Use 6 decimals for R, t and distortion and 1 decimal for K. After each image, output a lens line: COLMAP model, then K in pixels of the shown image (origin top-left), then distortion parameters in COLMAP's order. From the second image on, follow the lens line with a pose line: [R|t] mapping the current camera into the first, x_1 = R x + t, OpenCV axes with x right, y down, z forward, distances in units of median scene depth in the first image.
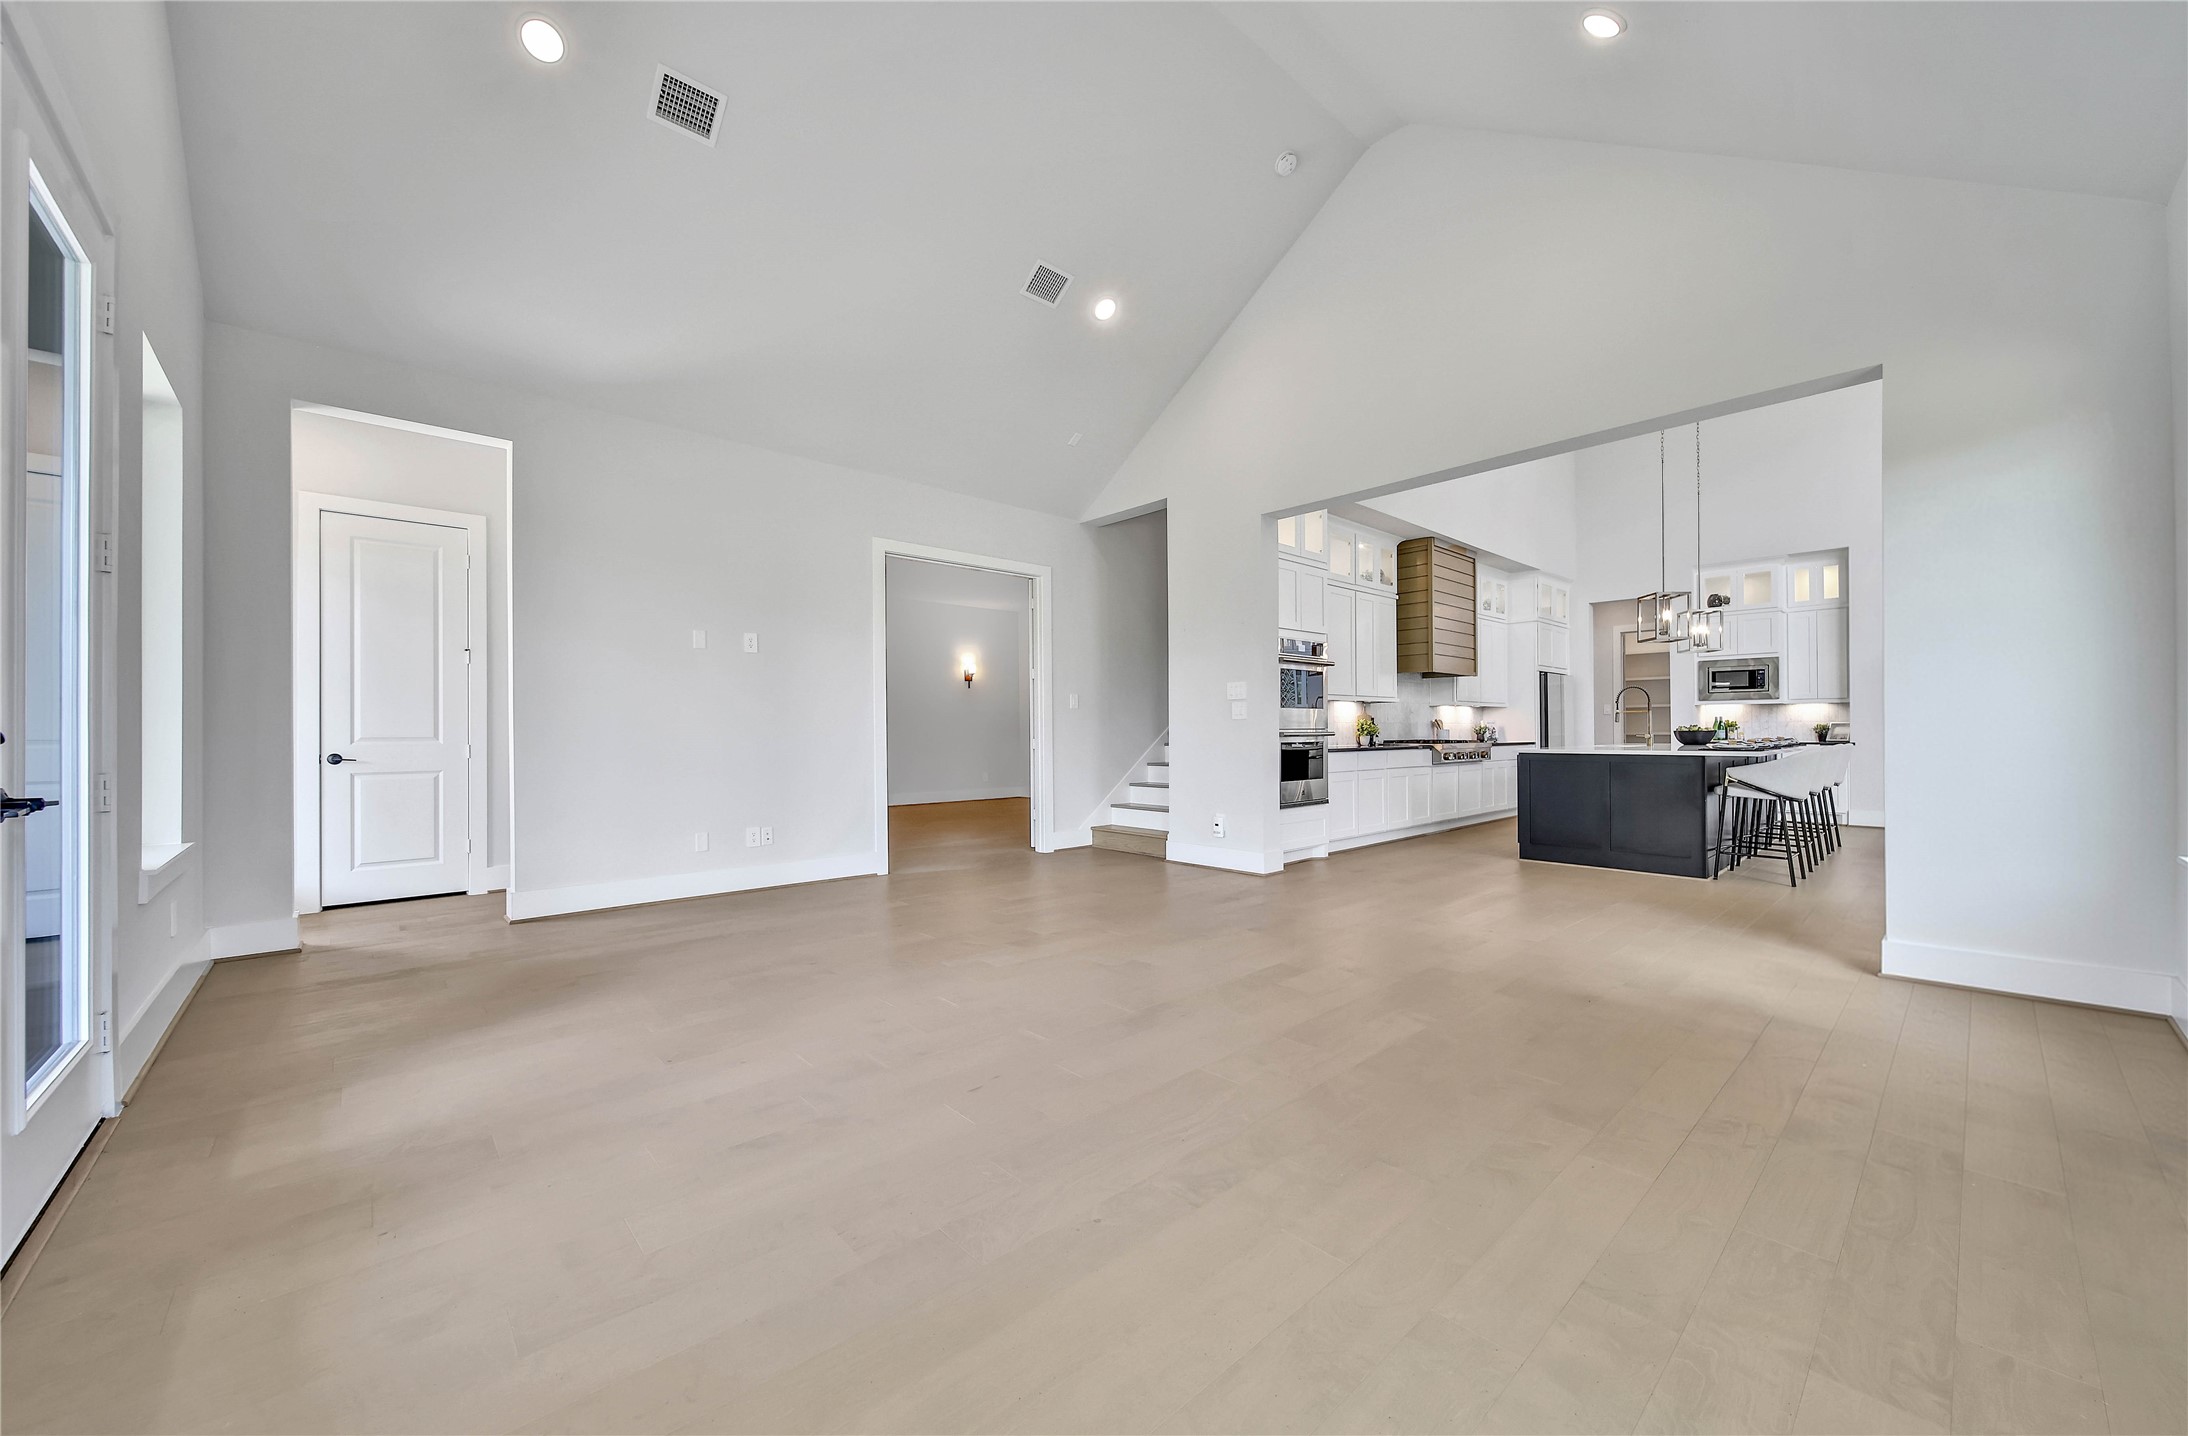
lens RADIAL K [[811.5, 0, 1095.5], [0, 811.5, 725.6], [0, 0, 1]] dist [-0.001782, -0.000156]
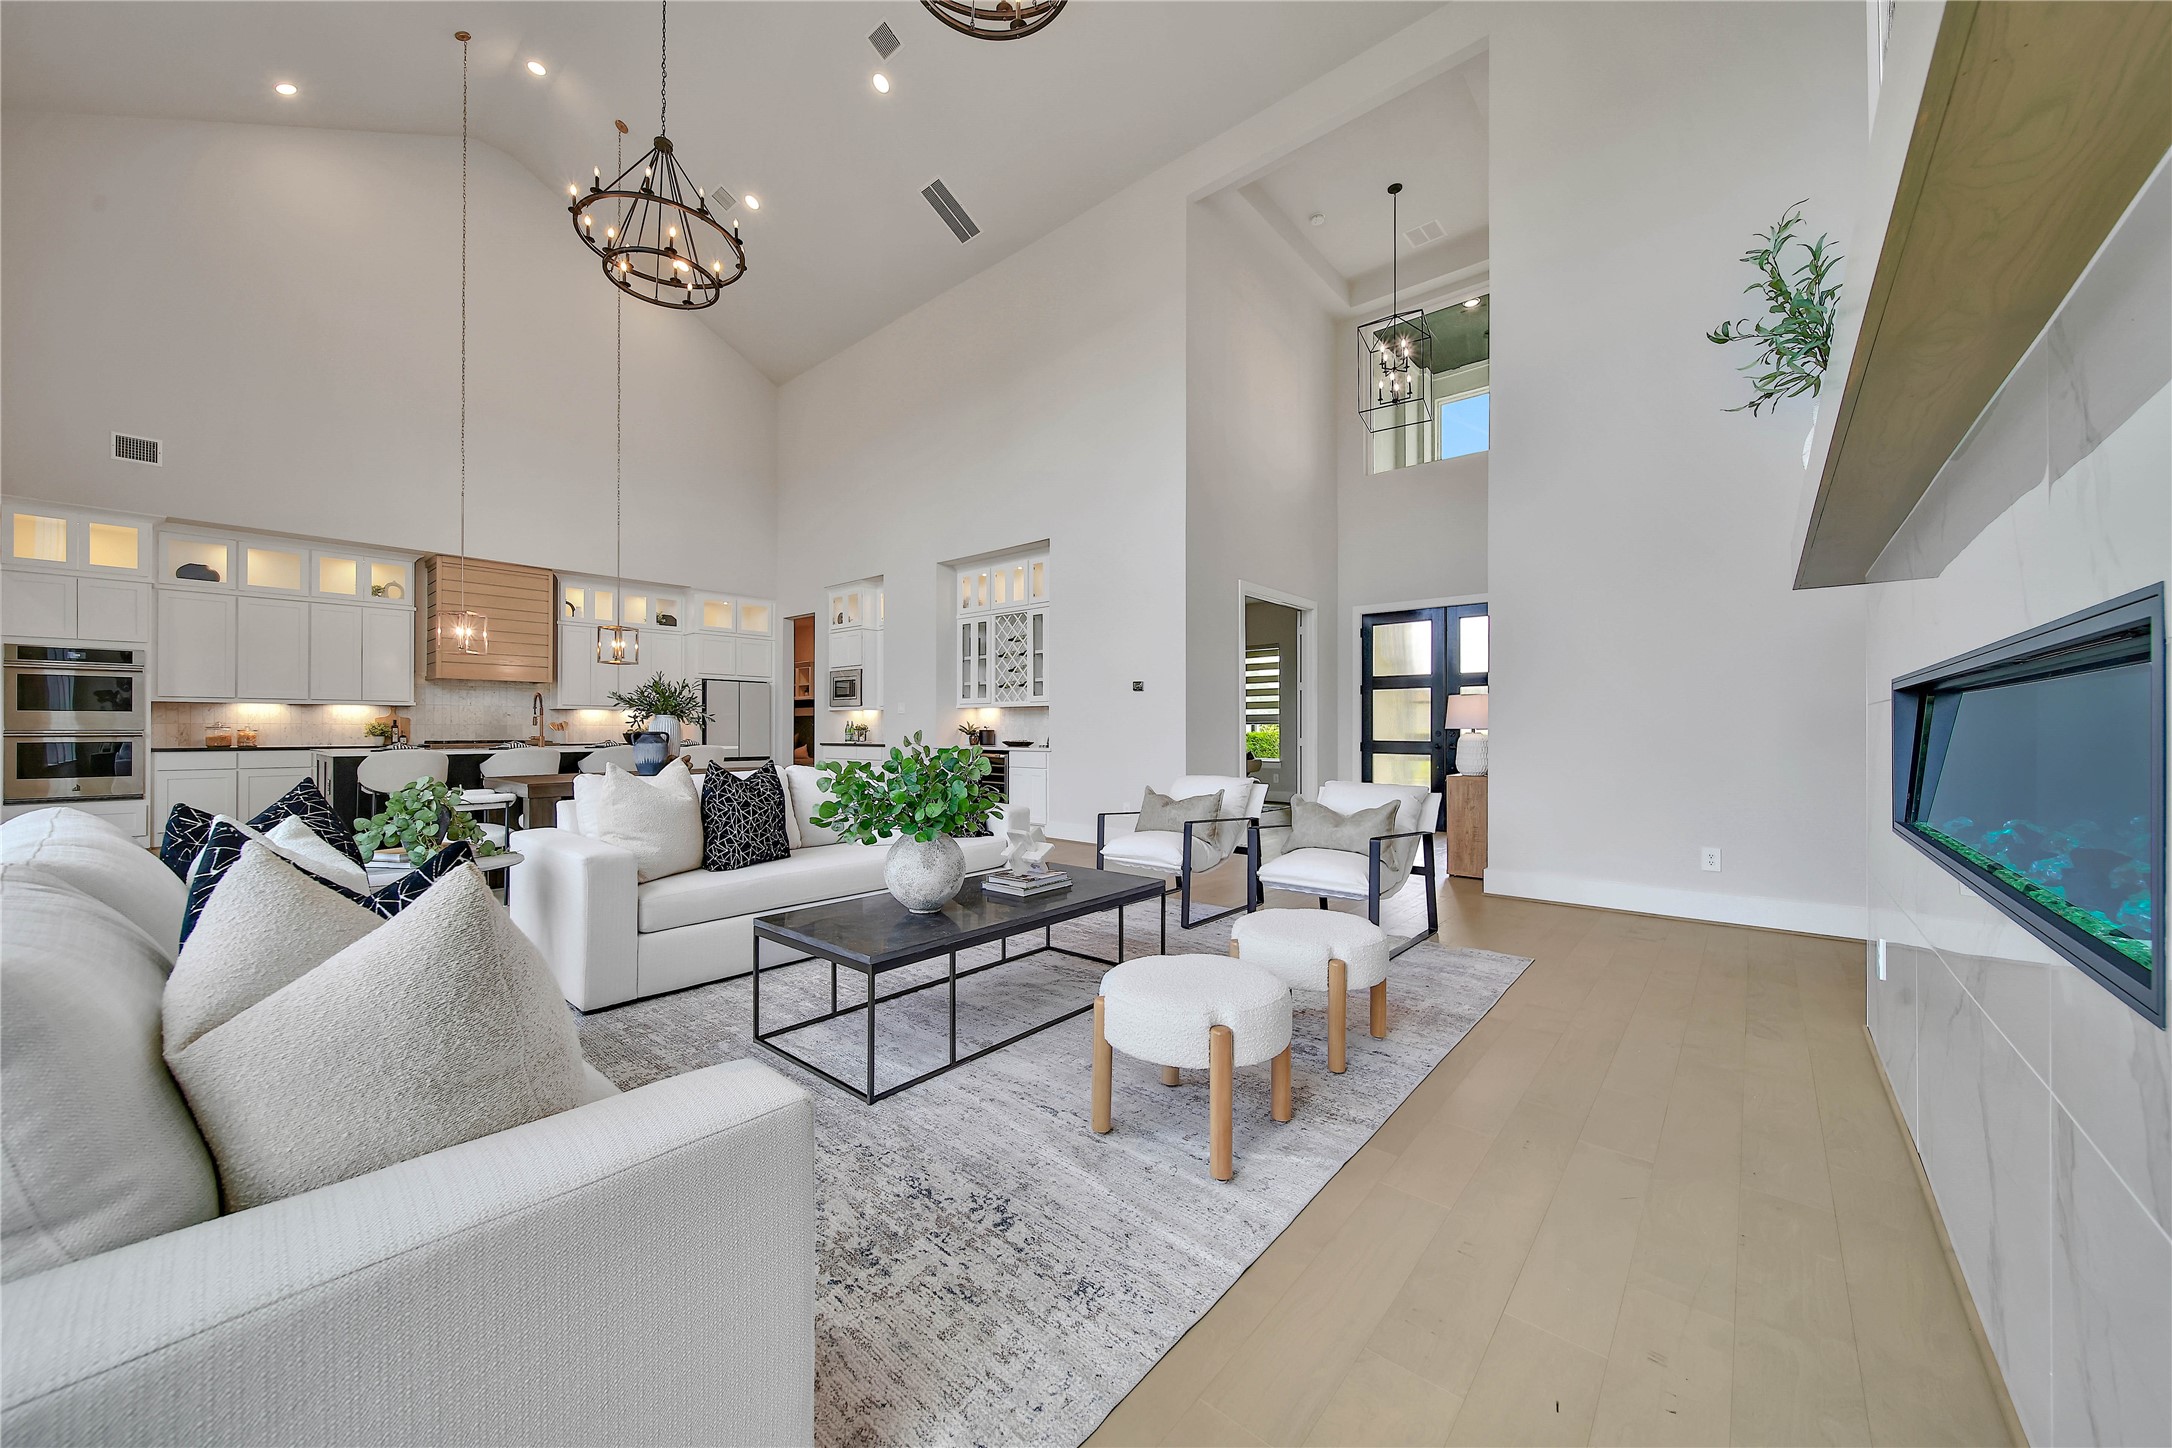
lens RADIAL K [[776.1, 0, 1077.4], [0, 776.1, 729.2], [0, 0, 1]] dist [-0.002337, -0.000510]
pose [[0.994293, 0.005762, 0.106527, 1.064718], [-0.006193, 0.999974, 0.003713, -0.006407], [-0.106503, -0.004352, 0.994303, -0.127145]]
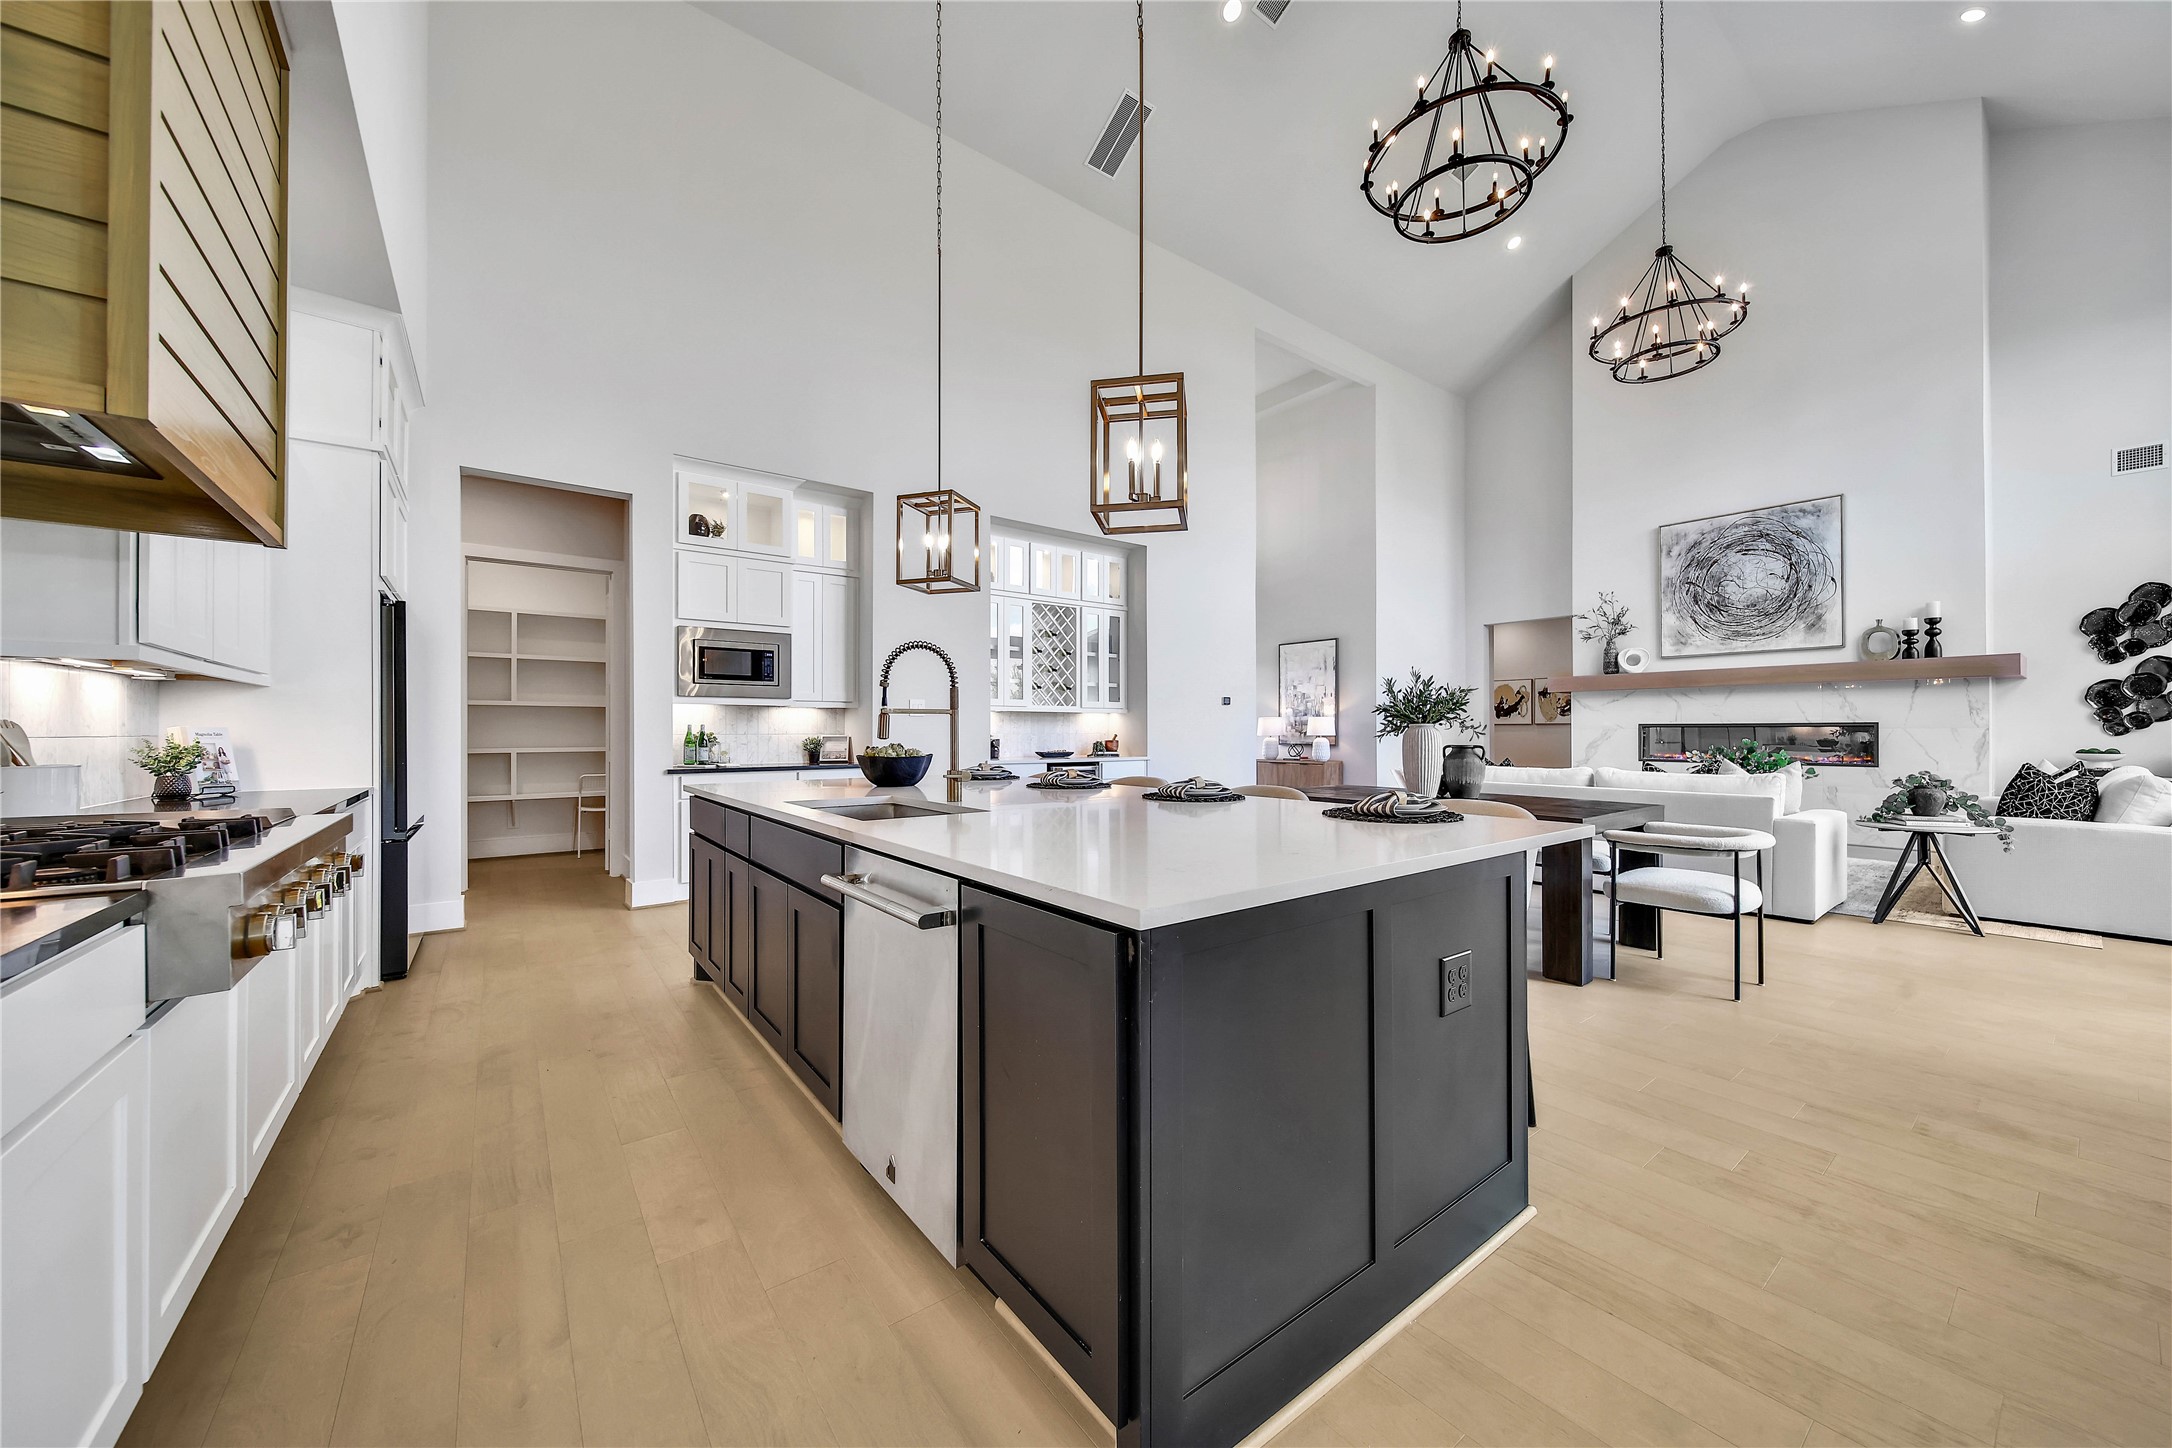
lens RADIAL K [[776.1, 0, 1078.7], [0, 776.1, 725.2], [0, 0, 1]] dist [-0.002337, -0.000510]
pose [[0.098556, 0.012977, 0.995047, 0.255342], [-0.006106, 0.999904, -0.012436, -0.005722], [-0.995113, -0.004851, 0.098625, 0.726544]]
